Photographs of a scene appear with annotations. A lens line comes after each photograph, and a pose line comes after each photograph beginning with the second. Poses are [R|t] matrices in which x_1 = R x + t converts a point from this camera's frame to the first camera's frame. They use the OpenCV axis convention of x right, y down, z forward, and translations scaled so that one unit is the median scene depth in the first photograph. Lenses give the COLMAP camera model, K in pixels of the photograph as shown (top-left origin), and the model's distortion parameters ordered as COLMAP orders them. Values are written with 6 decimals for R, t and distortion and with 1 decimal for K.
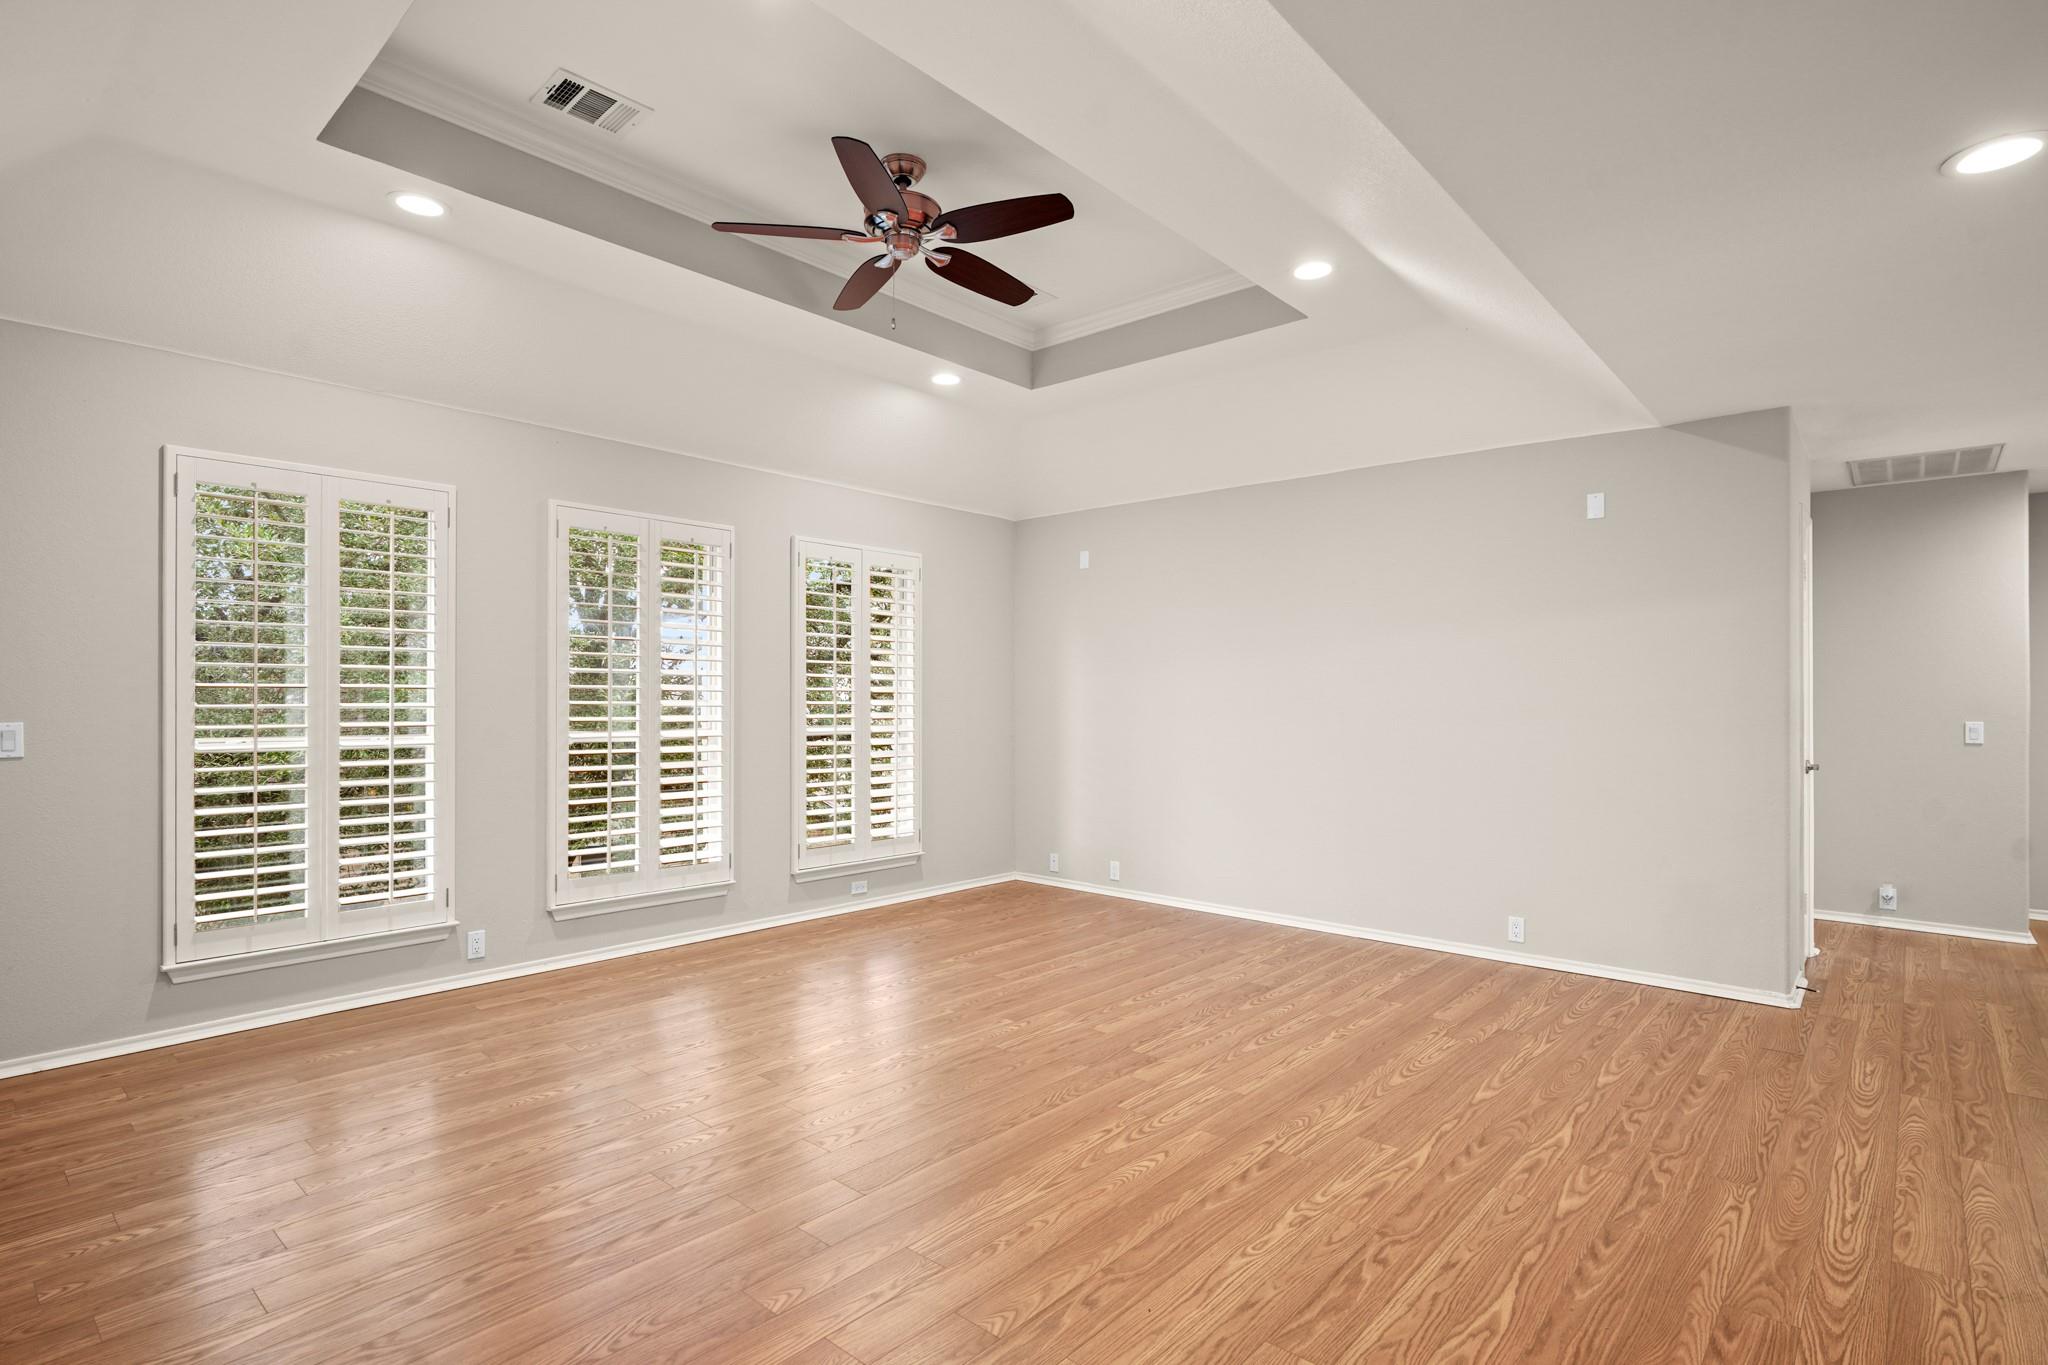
lens RADIAL K [[1009.4, 0, 1021.6], [0, 1009.4, 689.4], [0, 0, 1]] dist [0.007006, -0.000654]
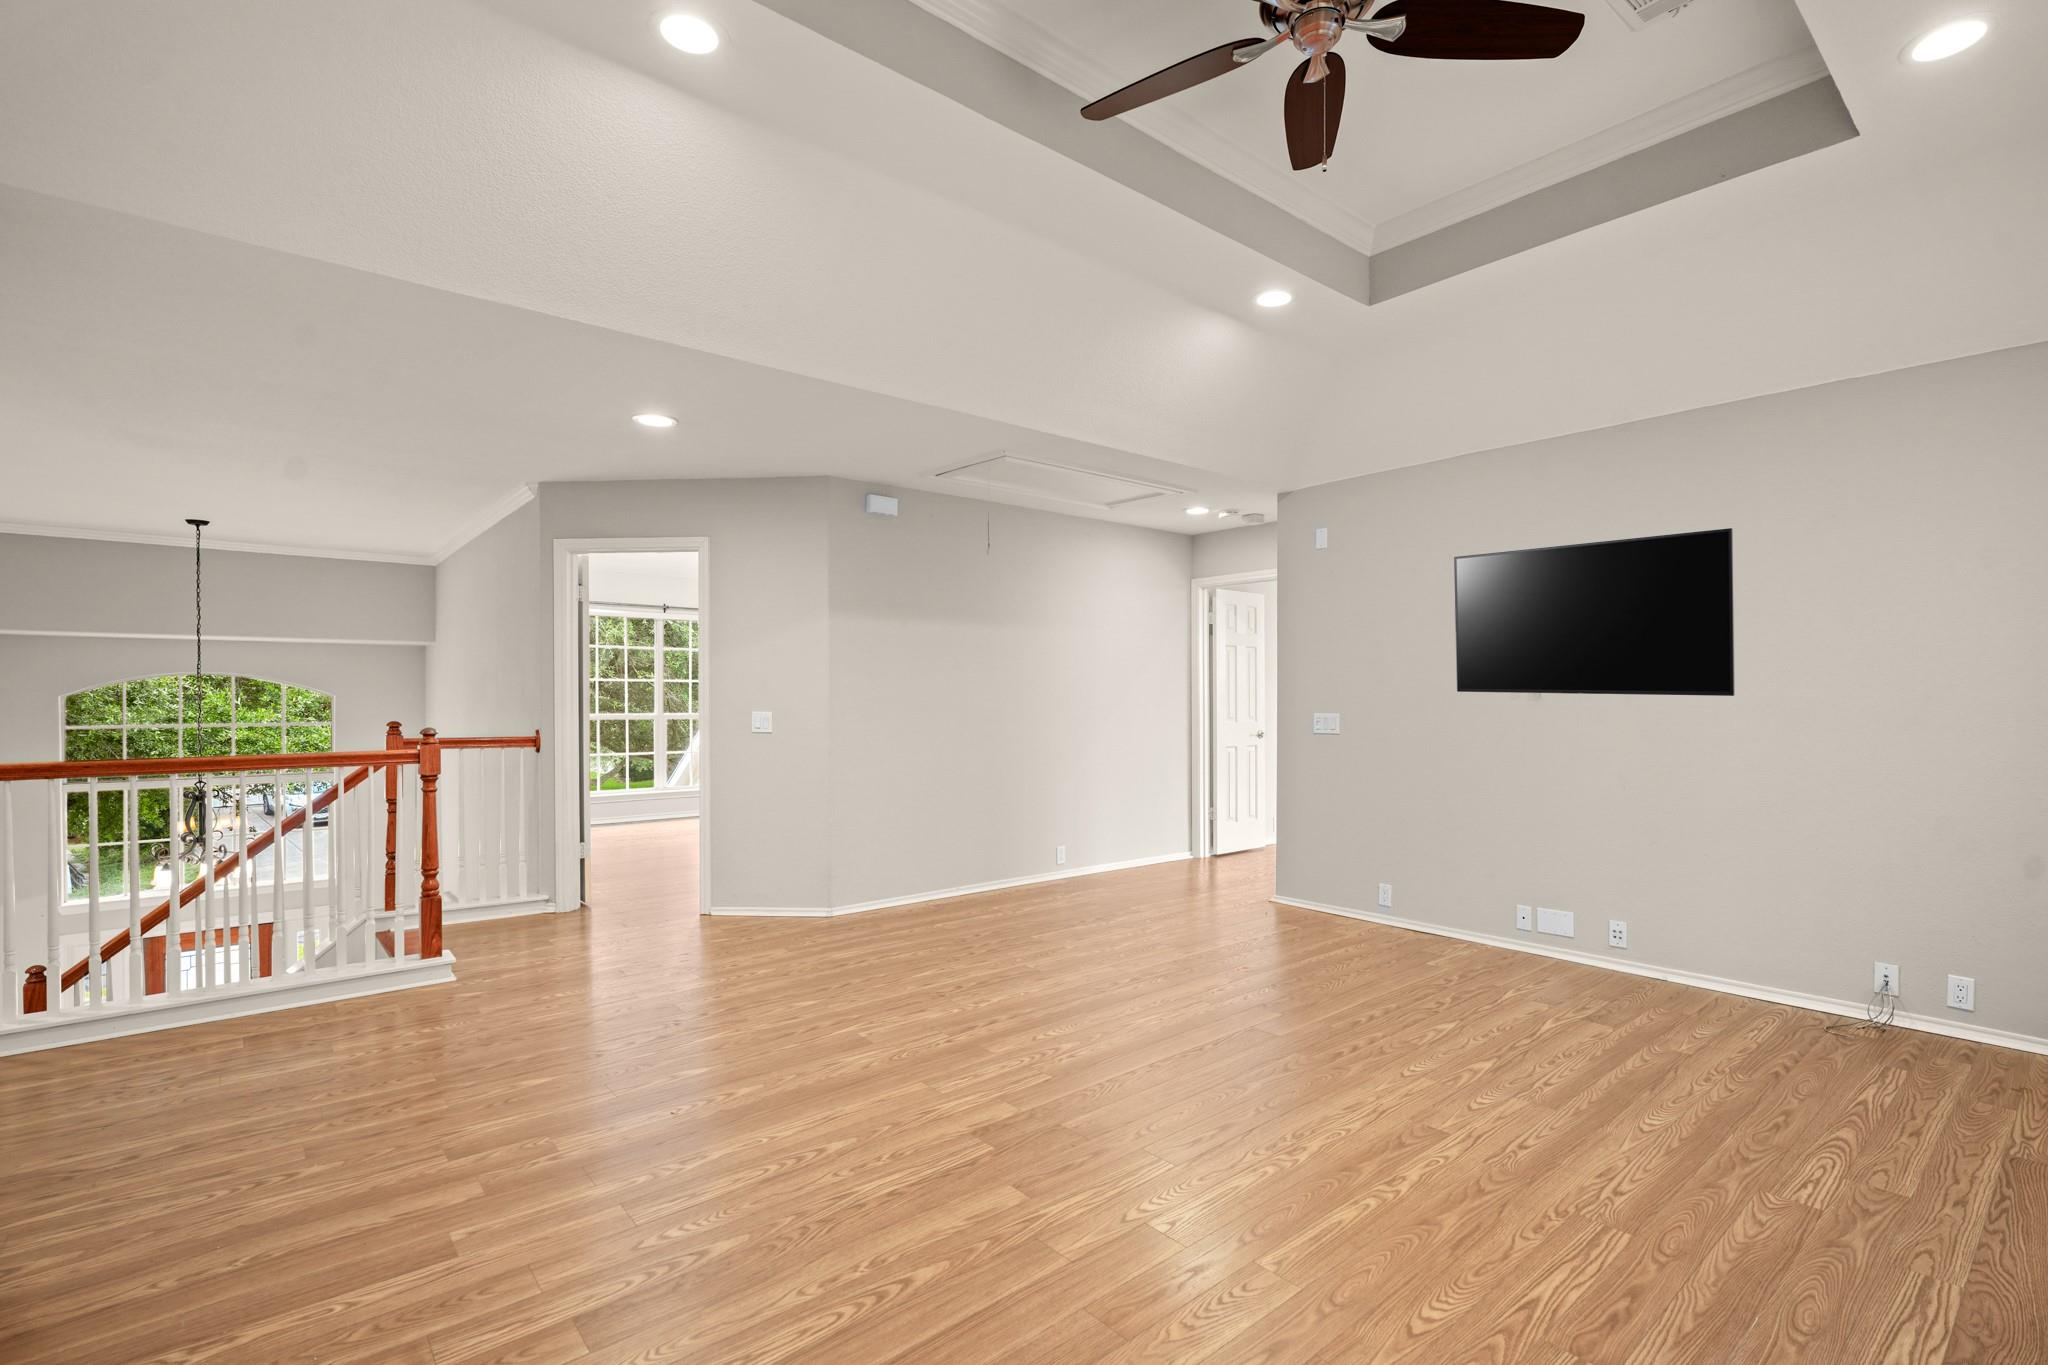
lens RADIAL K [[936.2, 0, 1026.5], [0, 936.2, 689.0], [0, 0, 1]] dist [-0.008947, 0.002114]
pose [[-0.988719, -0.001835, 0.149768, -0.026384], [-0.003460, 0.999938, -0.010587, 0.015822], [-0.149740, -0.010986, -0.988664, 2.069882]]
